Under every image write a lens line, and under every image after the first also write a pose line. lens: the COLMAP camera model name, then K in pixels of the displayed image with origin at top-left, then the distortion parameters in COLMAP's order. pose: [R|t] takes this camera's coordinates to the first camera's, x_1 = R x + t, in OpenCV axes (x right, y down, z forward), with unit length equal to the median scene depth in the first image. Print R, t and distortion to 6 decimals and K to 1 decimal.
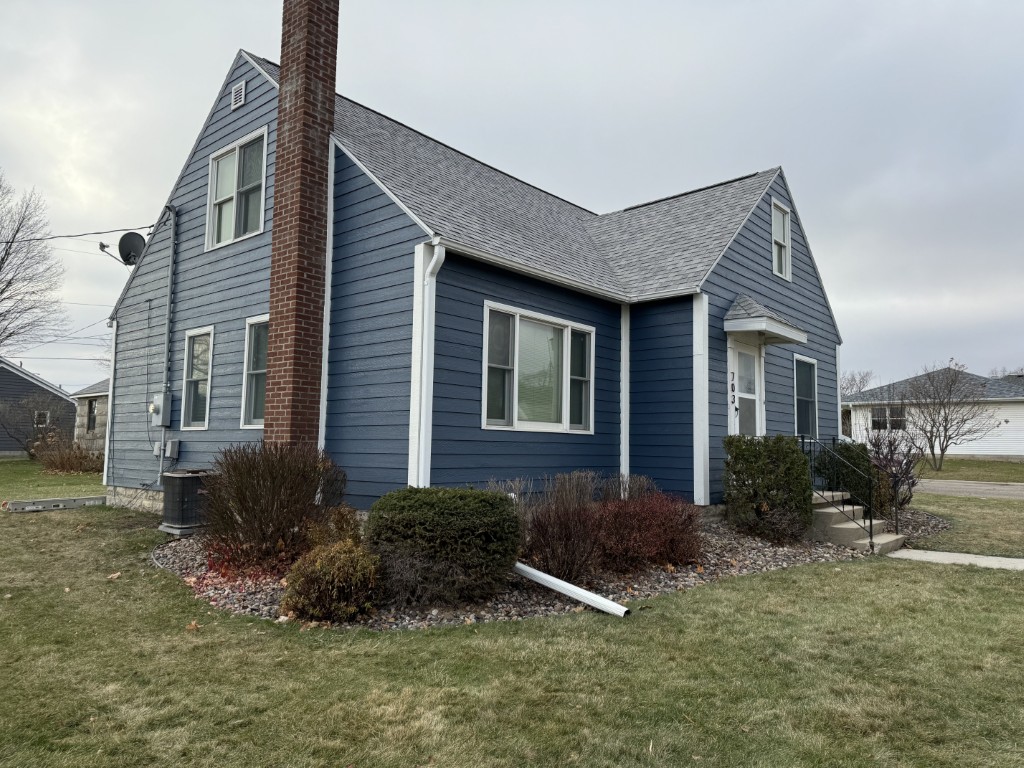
lens RADIAL K [[713.9, 0, 515.7], [0, 713.9, 387.0], [0, 0, 1]] dist [0.097415, -0.121385]
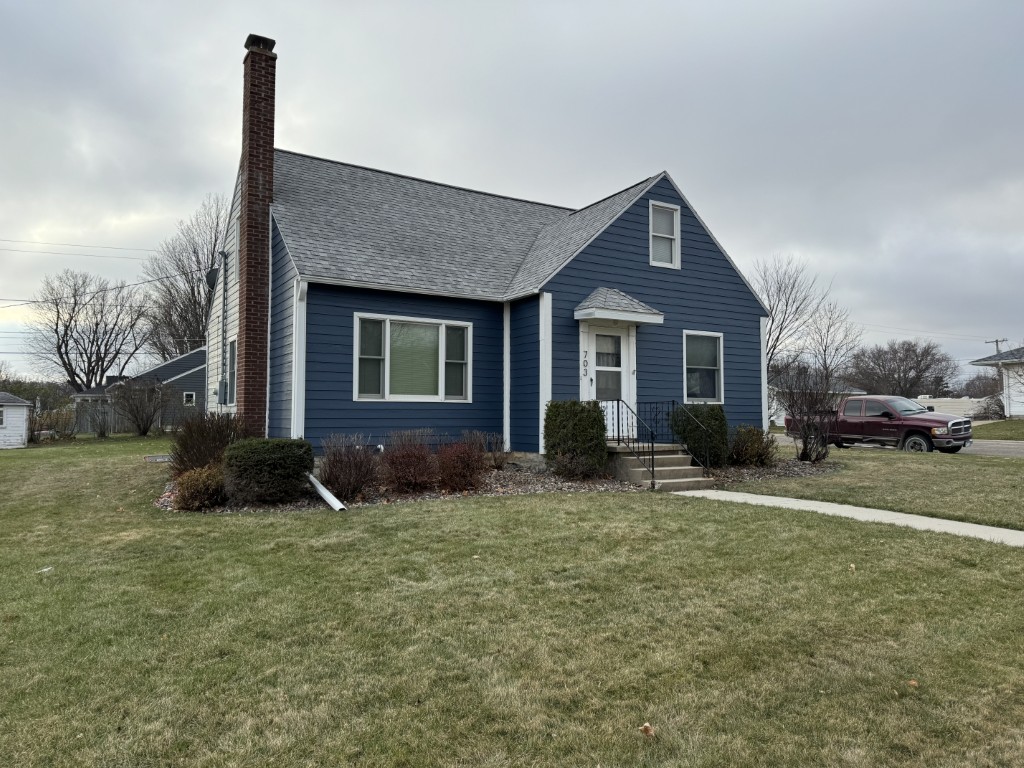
lens RADIAL K [[713.9, 0, 515.7], [0, 713.9, 387.0], [0, 0, 1]] dist [0.097415, -0.121385]
pose [[0.952402, -0.028928, -0.303470, 0.627157], [0.040146, 0.998719, 0.030792, -0.001325], [0.302190, -0.041510, 0.952343, -0.262549]]
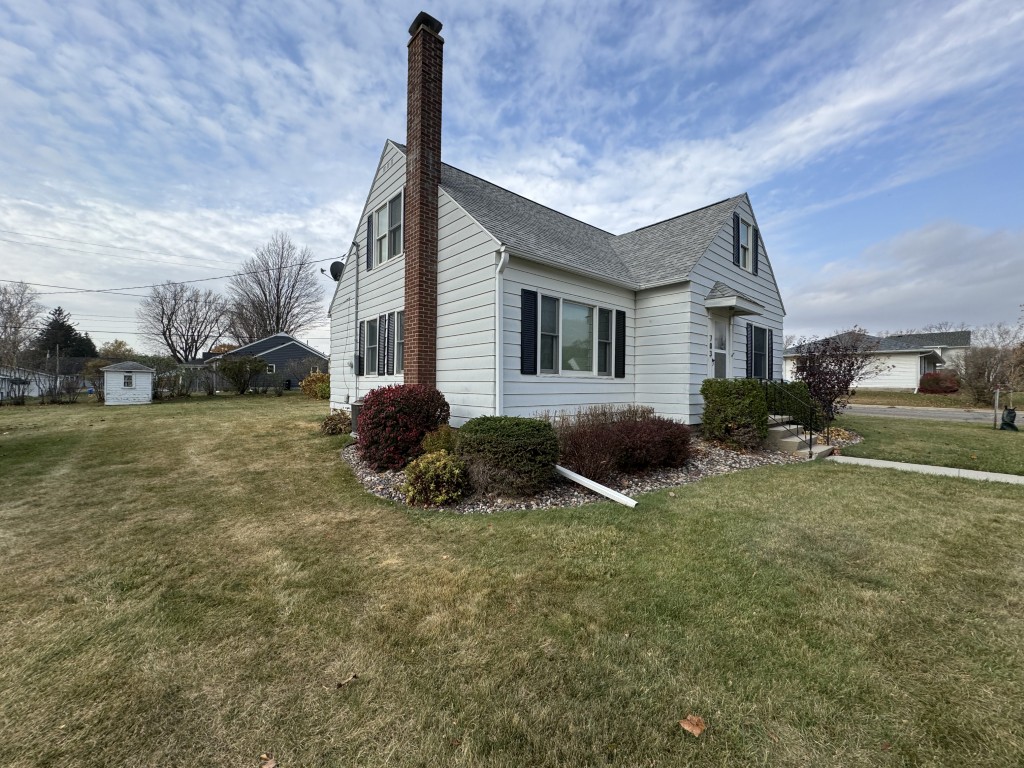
lens RADIAL K [[402.7, 0, 512.0], [0, 402.7, 384.0], [0, 0, 1]] dist [-0.000321, -0.000259]
pose [[0.988990, -0.005602, -0.147878, 0.022504], [0.018023, 0.996404, 0.082787, 0.004100], [0.146883, -0.084541, 0.985535, 0.133117]]
